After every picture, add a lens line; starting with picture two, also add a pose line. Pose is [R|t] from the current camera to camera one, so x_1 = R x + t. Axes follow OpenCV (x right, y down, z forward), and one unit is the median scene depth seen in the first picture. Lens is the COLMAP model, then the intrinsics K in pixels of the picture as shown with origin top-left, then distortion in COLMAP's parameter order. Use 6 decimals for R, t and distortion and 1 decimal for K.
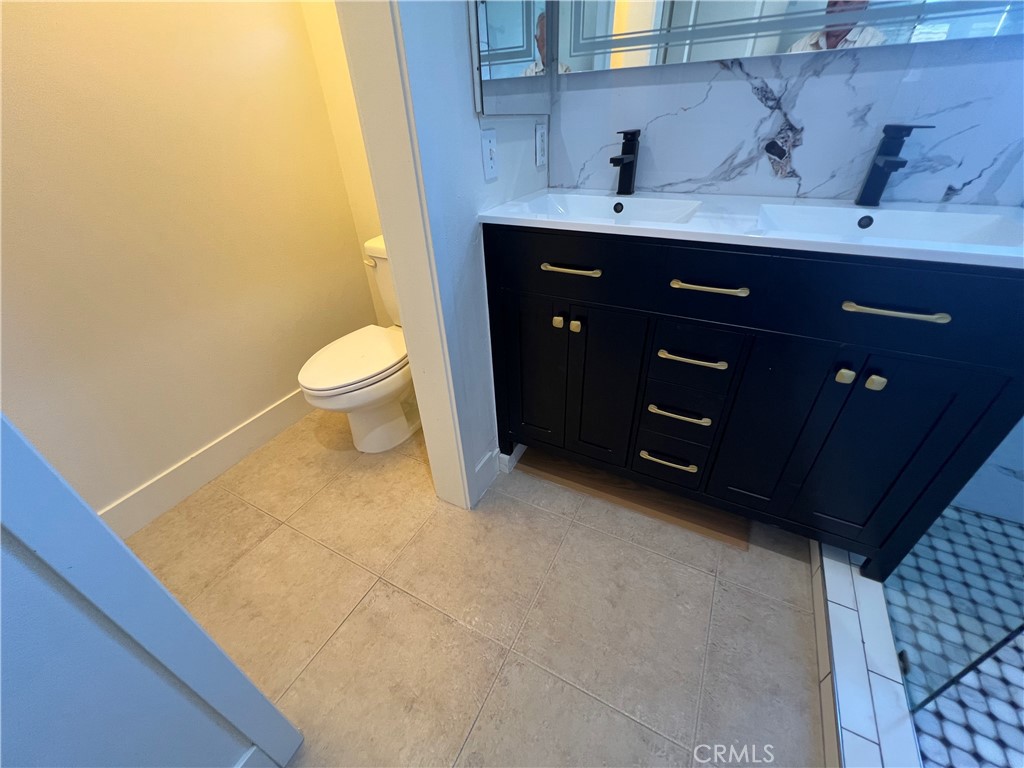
lens RADIAL K [[409.6, 0, 514.0], [0, 409.6, 385.1], [0, 0, 1]] dist [-0.001581, 0.000421]
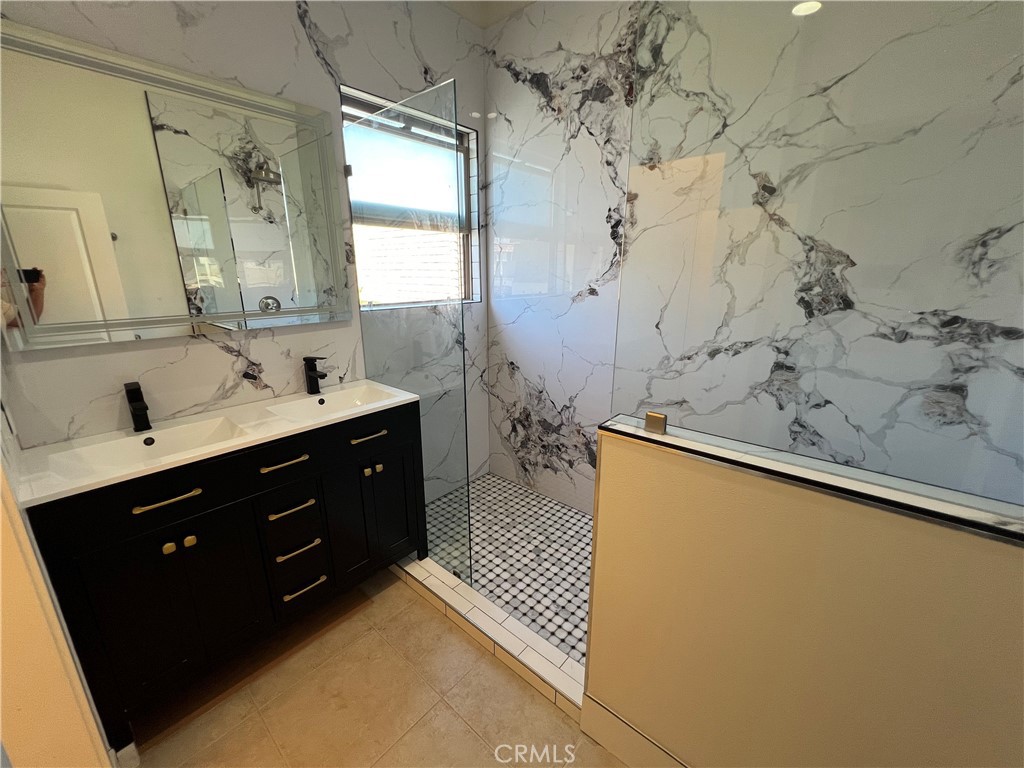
lens RADIAL K [[409.6, 0, 512.8], [0, 409.6, 385.6], [0, 0, 1]] dist [-0.001581, 0.000421]
pose [[0.229237, -0.223956, 0.947256, -0.659408], [0.536250, 0.841225, 0.069114, -0.109706], [-0.812334, 0.492122, 0.312937, -0.318451]]
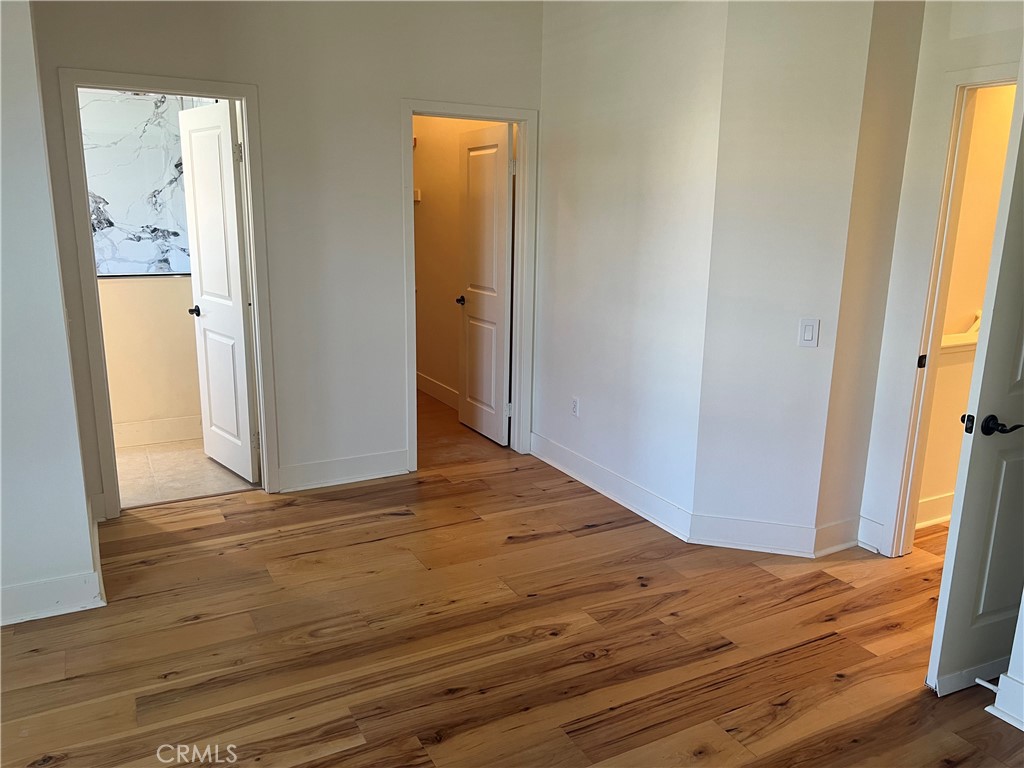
lens RADIAL K [[766.6, 0, 511.4], [0, 766.6, 382.3], [0, 0, 1]] dist [0.067336, -0.078623]
pose [[-0.828418, -0.104311, 0.550311, -4.215565], [0.322620, 0.714290, 0.621053, -1.245145], [-0.457864, 0.692033, -0.558078, 1.470008]]
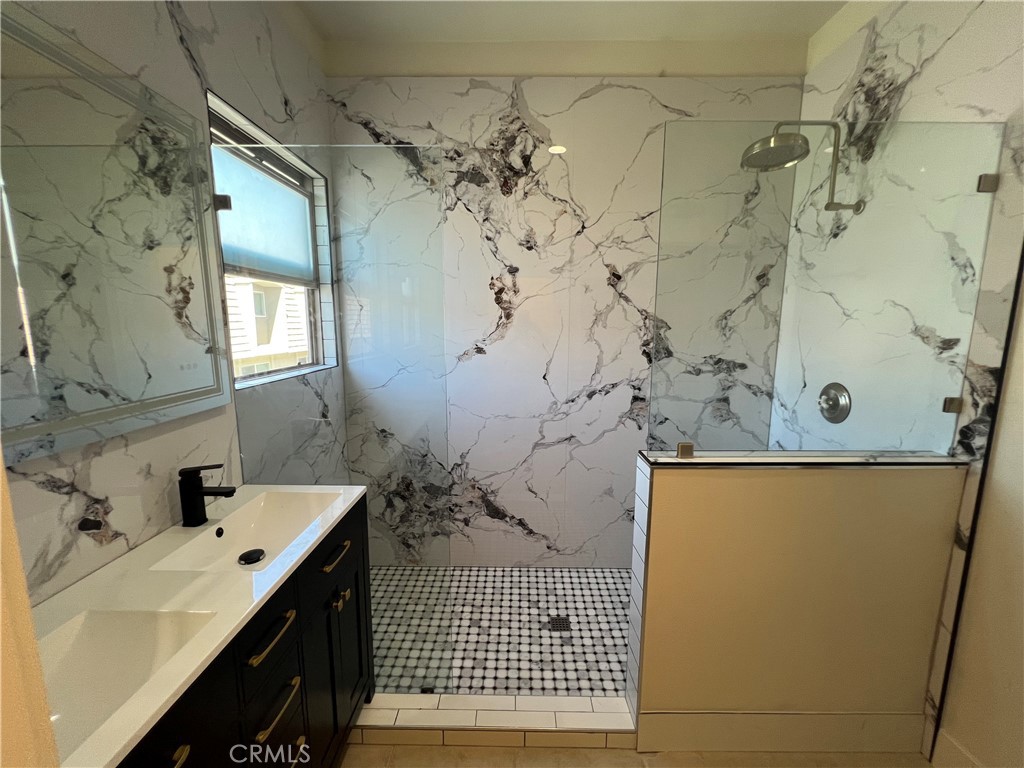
lens RADIAL K [[408.8, 0, 514.9], [0, 408.8, 385.4], [0, 0, 1]] dist [-0.002513, 0.000410]
pose [[-0.454946, -0.096007, 0.885329, -0.548490], [0.508269, 0.788340, 0.346675, -0.670544], [-0.731223, 0.607703, -0.309854, 0.428675]]
